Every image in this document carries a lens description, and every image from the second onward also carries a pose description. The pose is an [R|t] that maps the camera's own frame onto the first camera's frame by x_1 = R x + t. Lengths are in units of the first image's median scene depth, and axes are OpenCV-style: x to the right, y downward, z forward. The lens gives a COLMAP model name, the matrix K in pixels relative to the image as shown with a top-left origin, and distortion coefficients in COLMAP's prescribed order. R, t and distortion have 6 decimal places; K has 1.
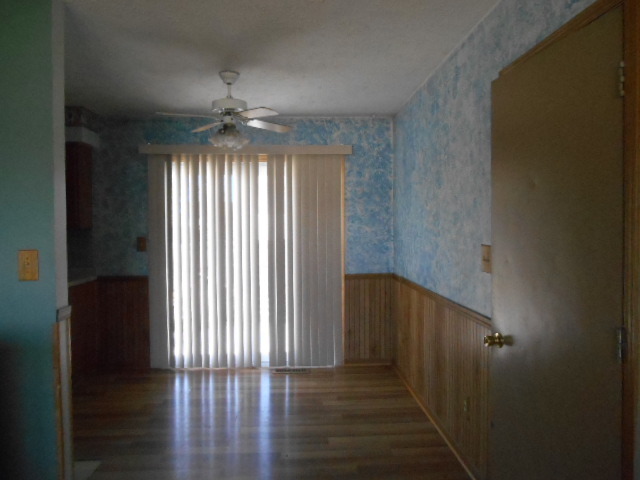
lens RADIAL K [[491.2, 0, 320.0], [0, 491.2, 240.0], [0, 0, 1]] dist [-0.033356, 0.004782]
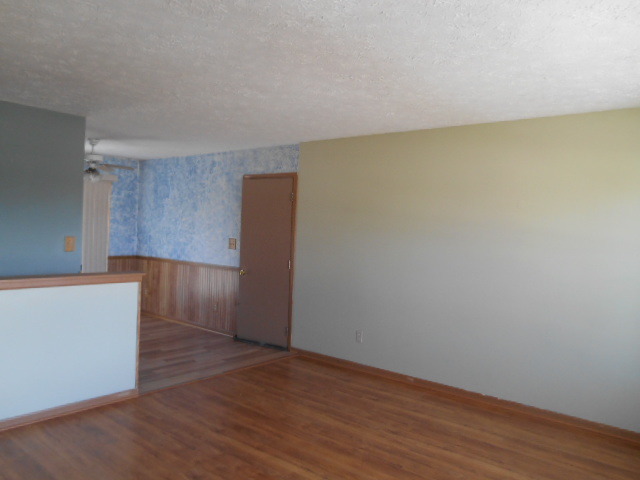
lens RADIAL K [[491.2, 0, 320.0], [0, 491.2, 240.0], [0, 0, 1]] dist [-0.033356, 0.004782]
pose [[0.674758, 0.015529, 0.737875, -0.649844], [-0.020574, 0.999786, -0.002227, 0.007749], [-0.737752, -0.013678, 0.674933, -0.562312]]
